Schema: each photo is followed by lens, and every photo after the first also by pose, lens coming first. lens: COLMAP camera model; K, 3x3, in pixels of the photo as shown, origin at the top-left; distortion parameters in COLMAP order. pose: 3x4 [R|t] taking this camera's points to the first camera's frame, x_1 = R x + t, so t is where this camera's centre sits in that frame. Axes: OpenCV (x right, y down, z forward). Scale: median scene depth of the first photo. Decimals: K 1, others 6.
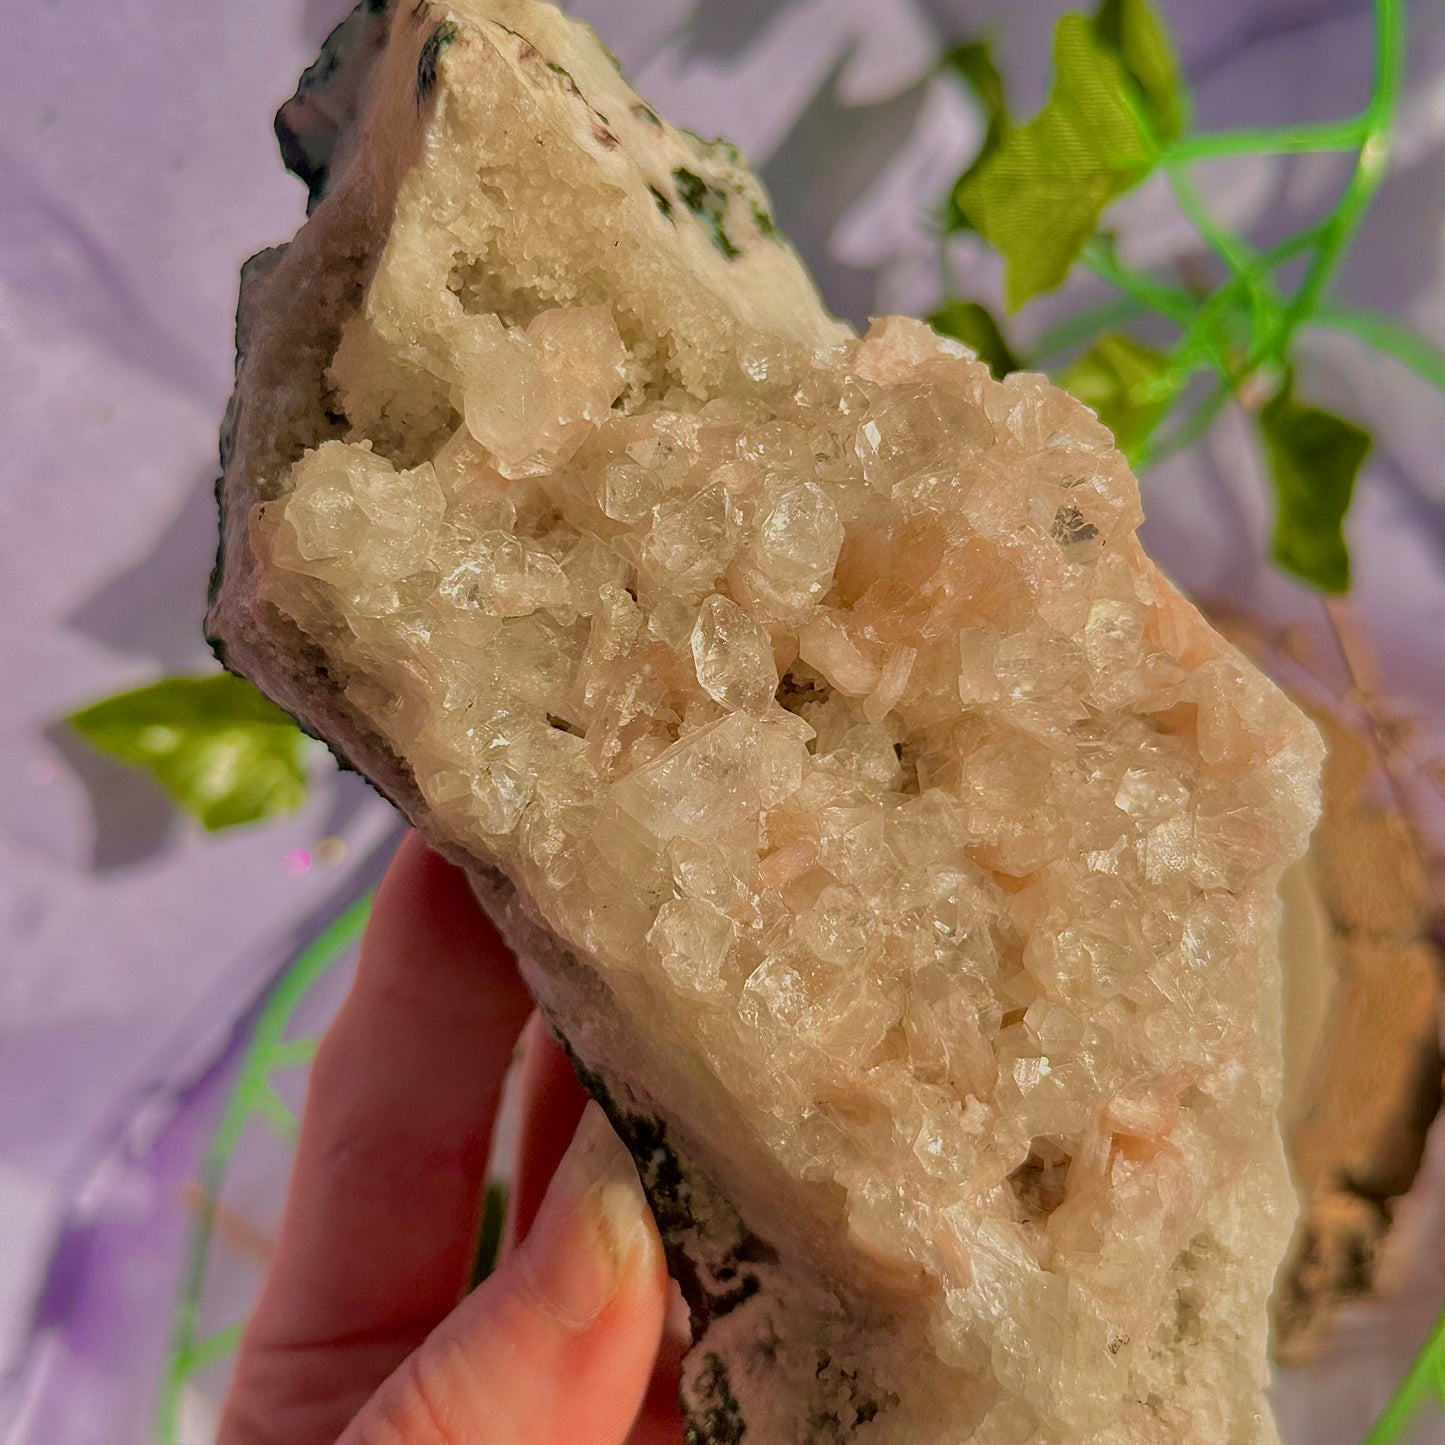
lens RADIAL K [[2615.4, 0, 698.0], [0, 2615.4, 730.5], [0, 0, 1]] dist [0.120610, -0.182920]
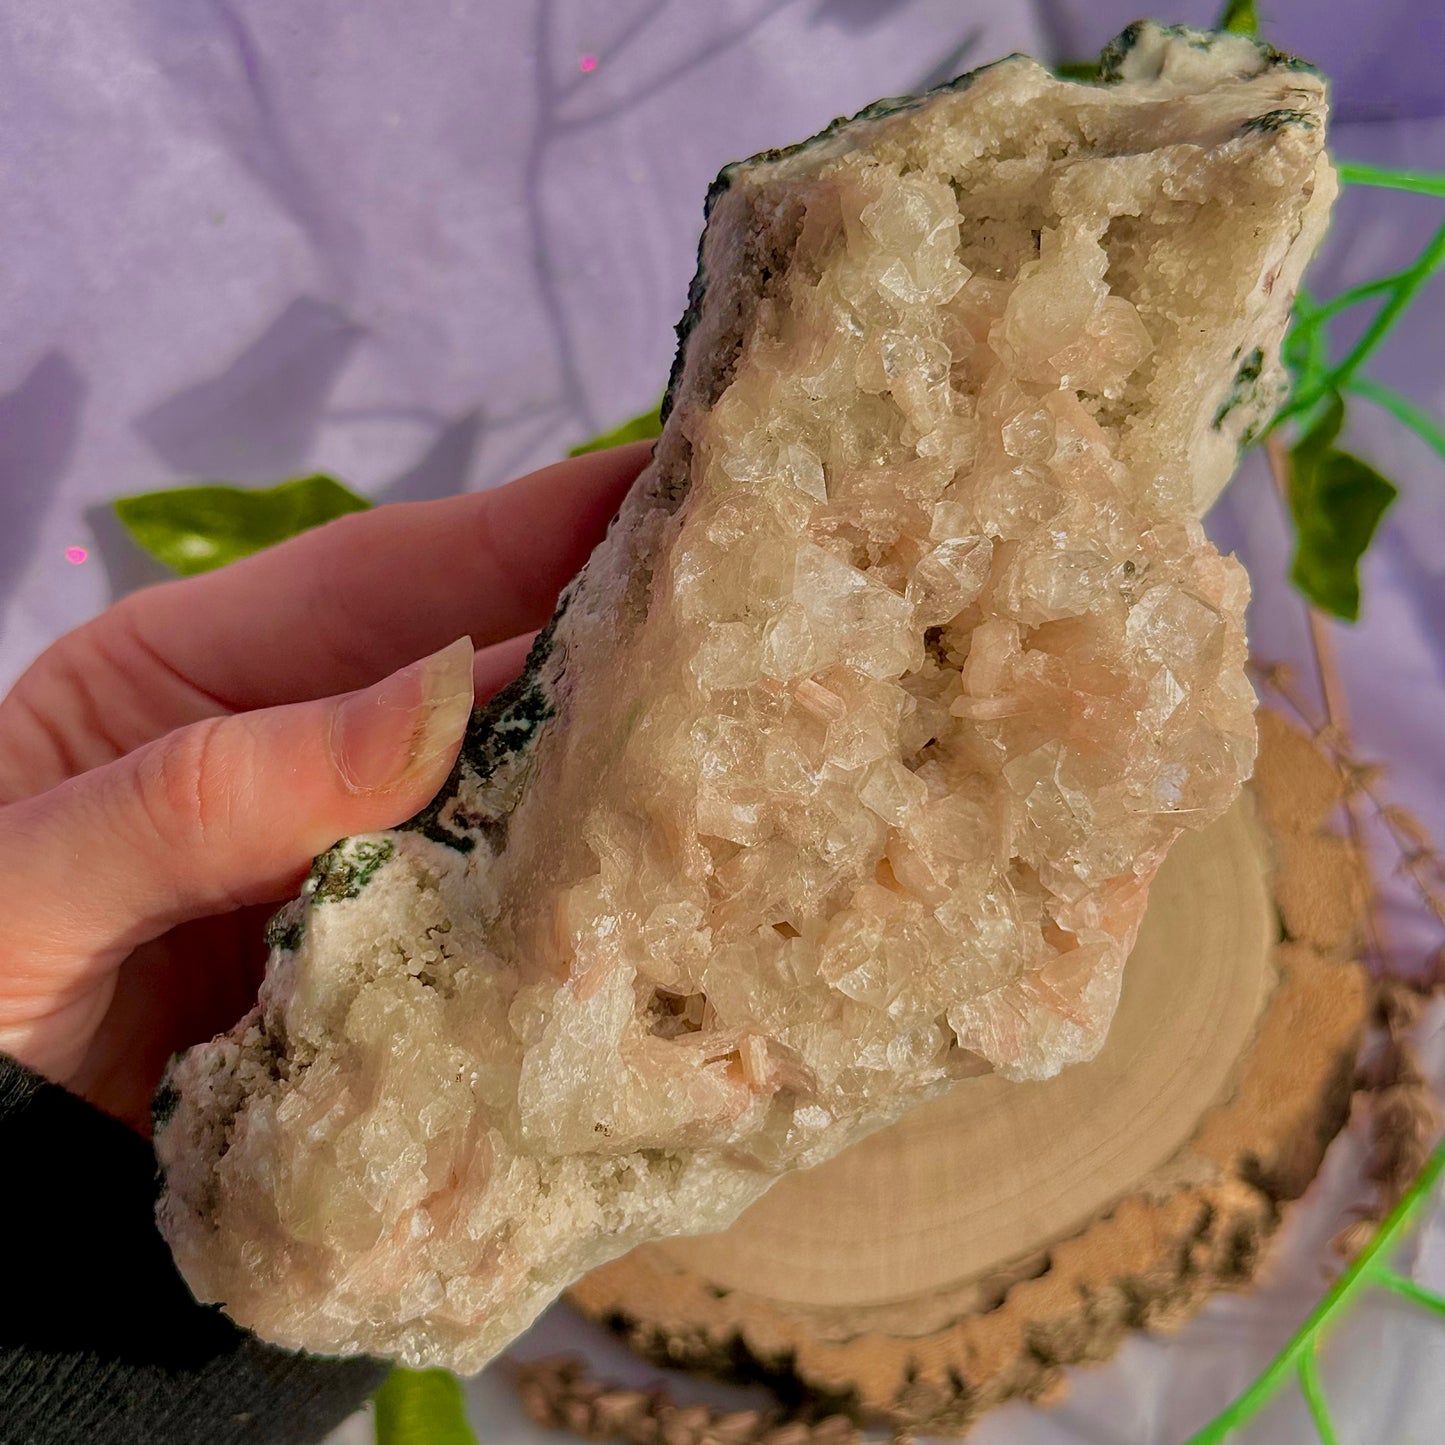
lens RADIAL K [[2615.4, 0, 698.0], [0, 2615.4, 730.5], [0, 0, 1]] dist [0.120610, -0.182920]
pose [[0.462468, 0.884420, 0.062648, -0.051765], [-0.883120, 0.465769, -0.056192, 0.167865], [-0.078877, -0.029338, 0.996453, -0.171431]]
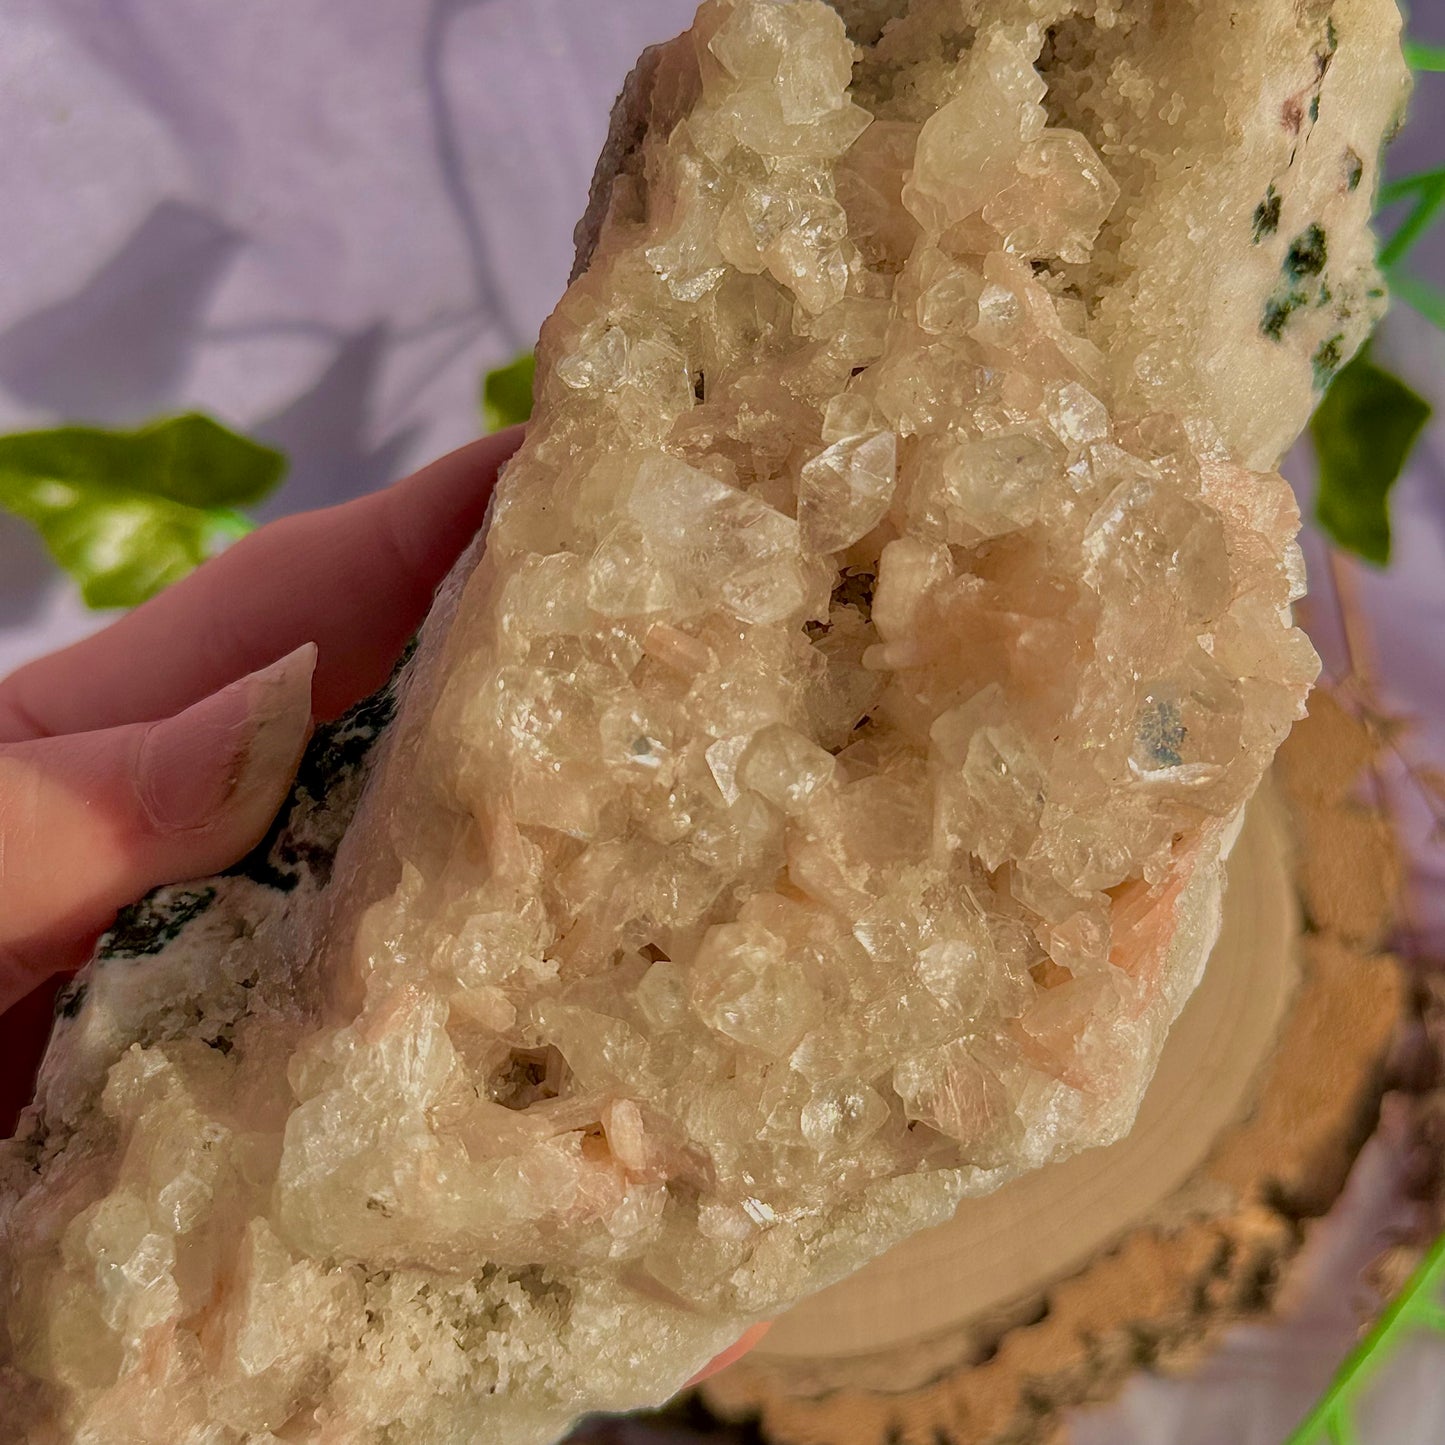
lens RADIAL K [[2641.0, 0, 723.3], [0, 2641.0, 735.8], [0, 0, 1]] dist [0.164168, -0.480716]
pose [[0.483539, 0.853704, -0.193337, 0.240309], [-0.863075, 0.501817, 0.057273, -0.000757], [0.145914, 0.139170, 0.979459, 0.101085]]
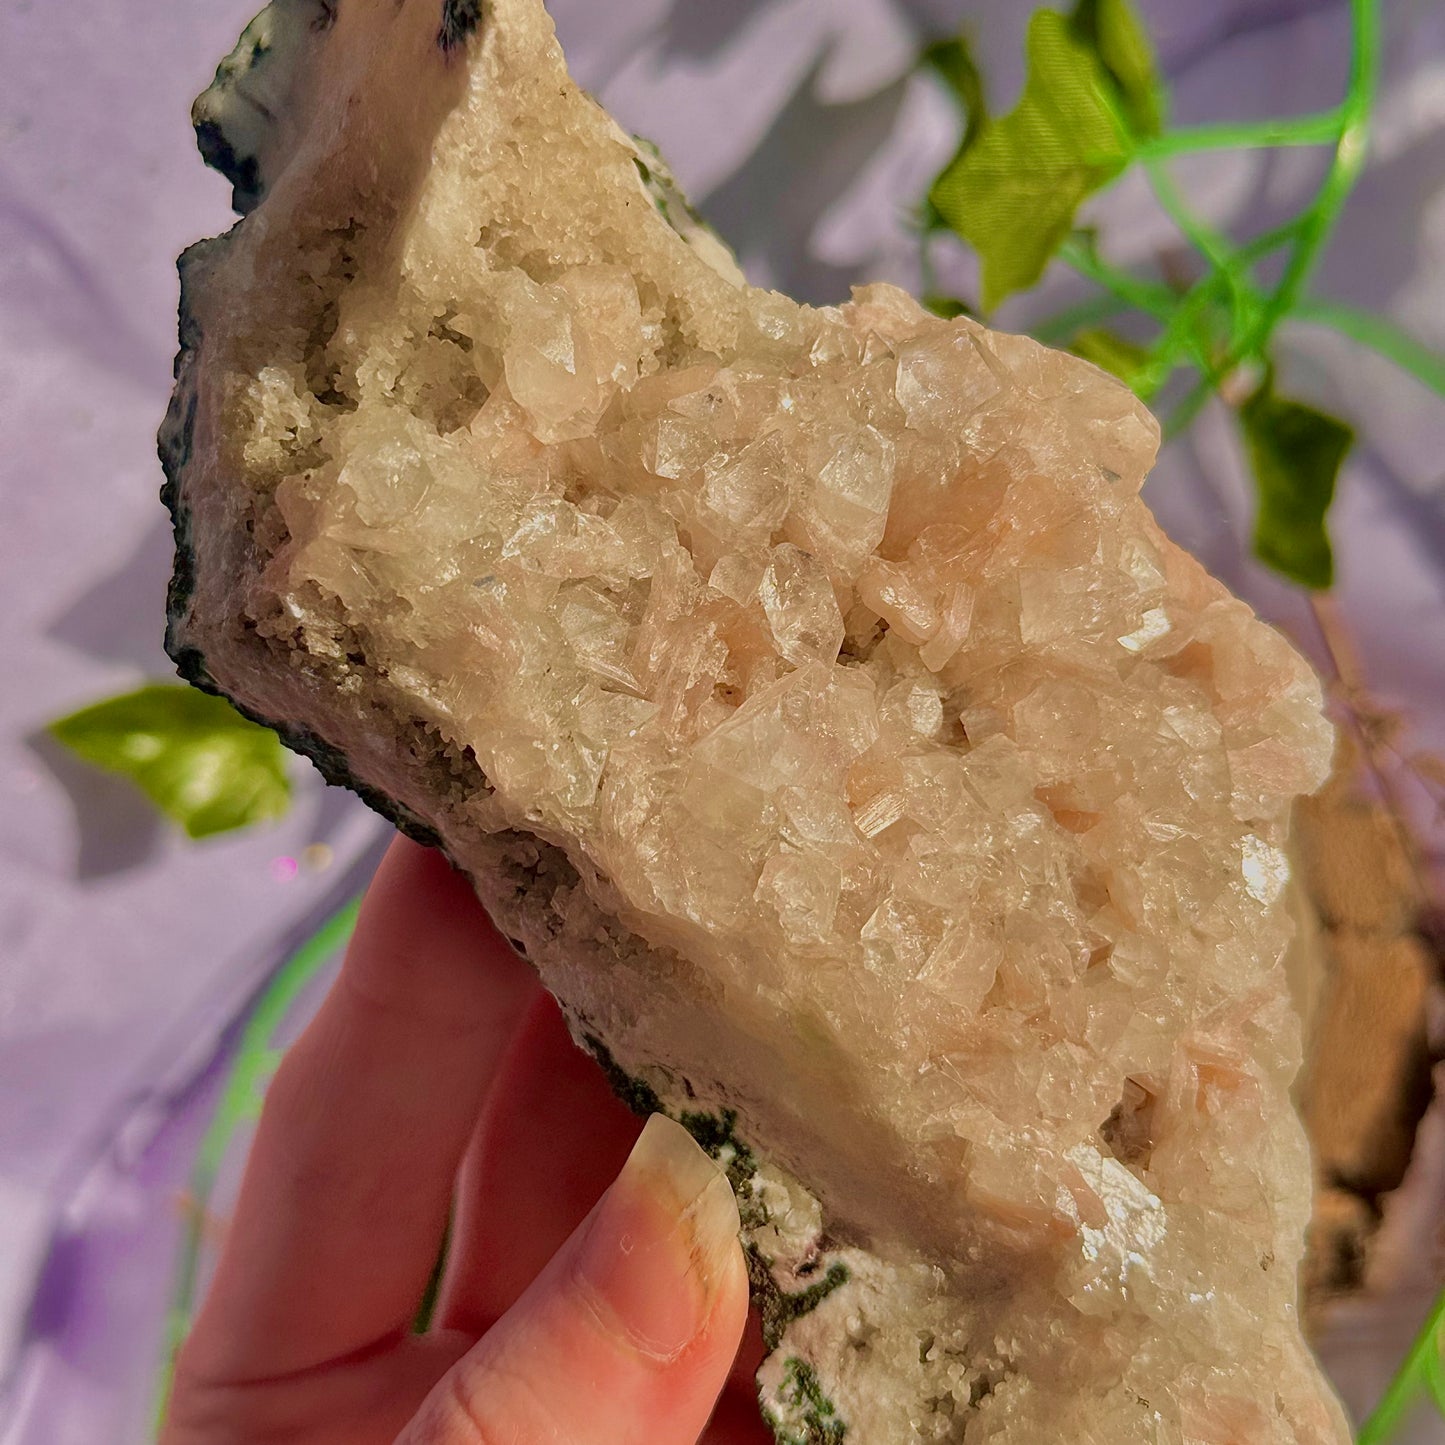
lens RADIAL K [[2615.4, 0, 698.0], [0, 2615.4, 730.5], [0, 0, 1]] dist [0.120610, -0.182920]
pose [[0.961858, -0.062483, 0.266319, -0.280930], [0.088636, 0.992228, -0.087331, 0.097071], [-0.258792, 0.107606, 0.959921, 0.078177]]
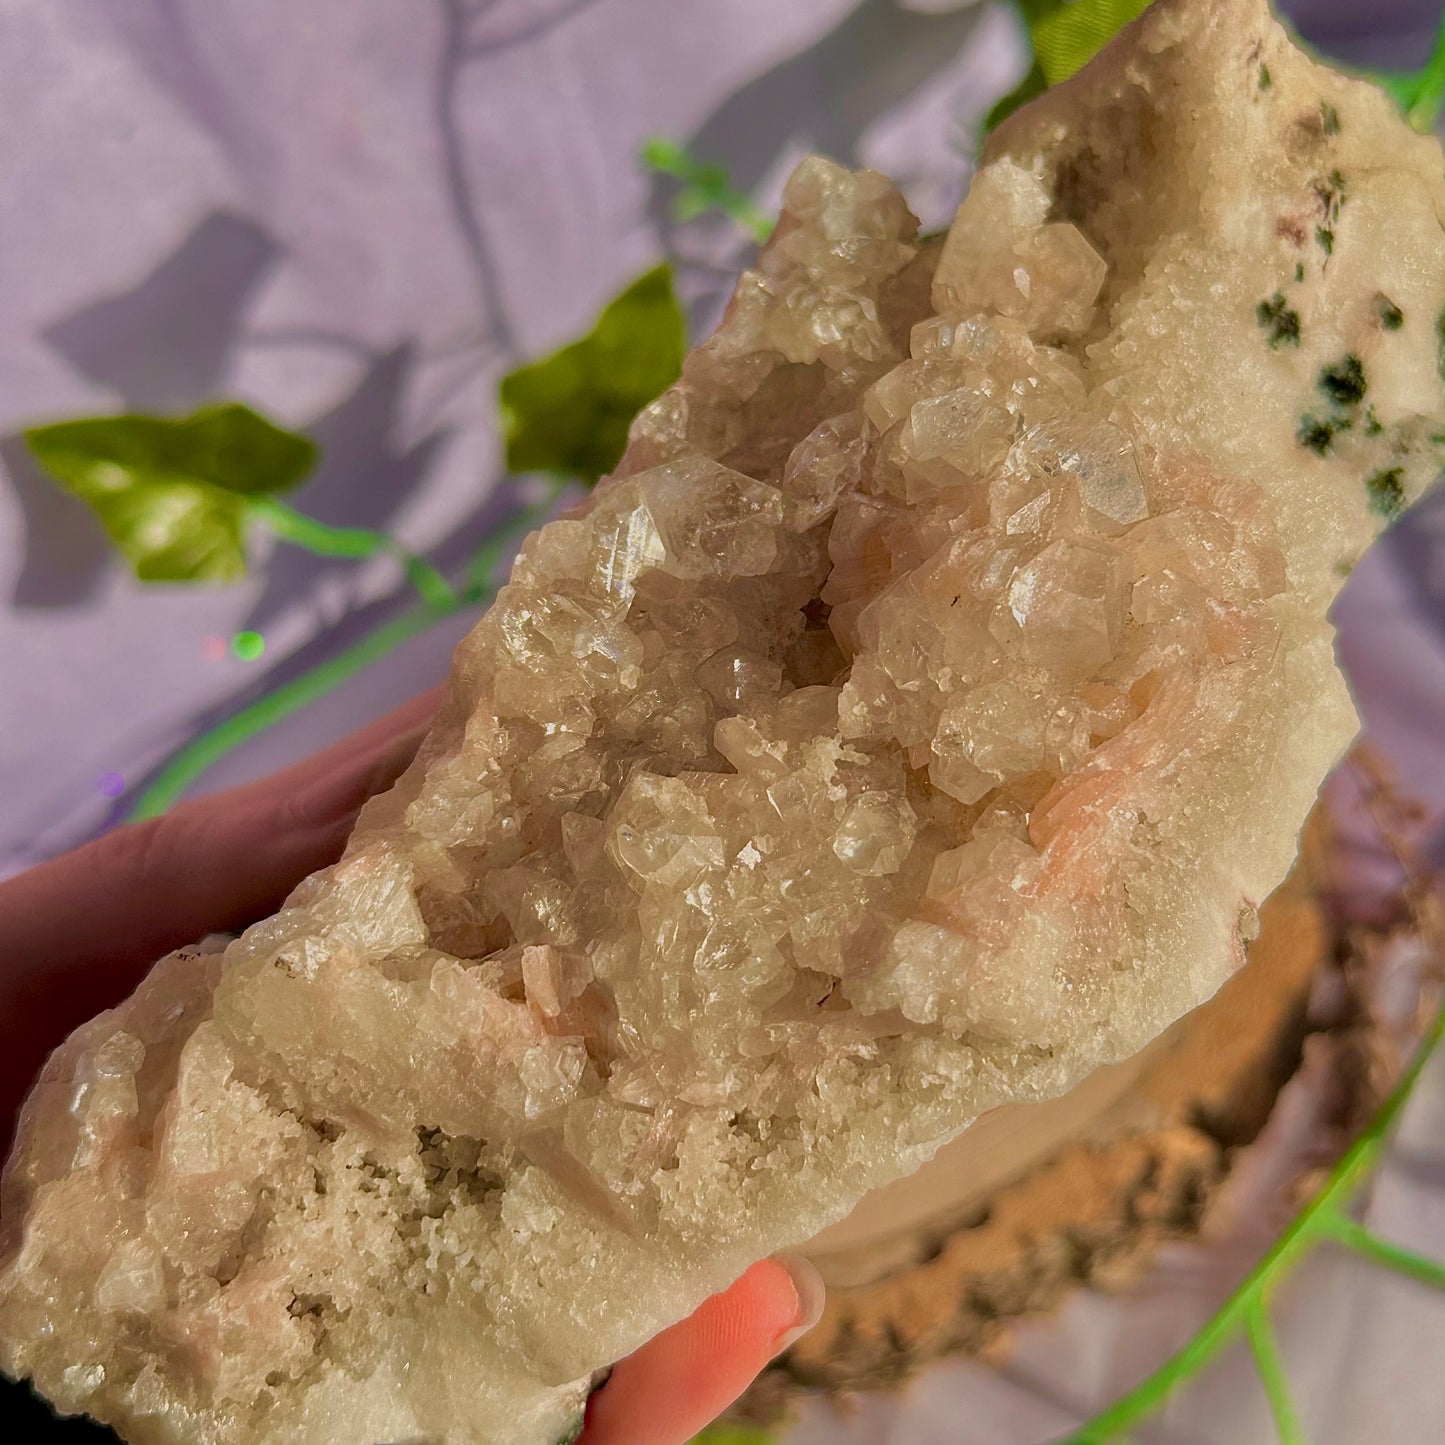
lens RADIAL K [[2615.4, 0, 698.0], [0, 2615.4, 730.5], [0, 0, 1]] dist [0.120610, -0.182920]
pose [[0.248220, 0.620118, -0.744205, 0.823584], [-0.857259, 0.498373, 0.129349, -0.065802], [0.451103, 0.605869, 0.655308, 0.354097]]
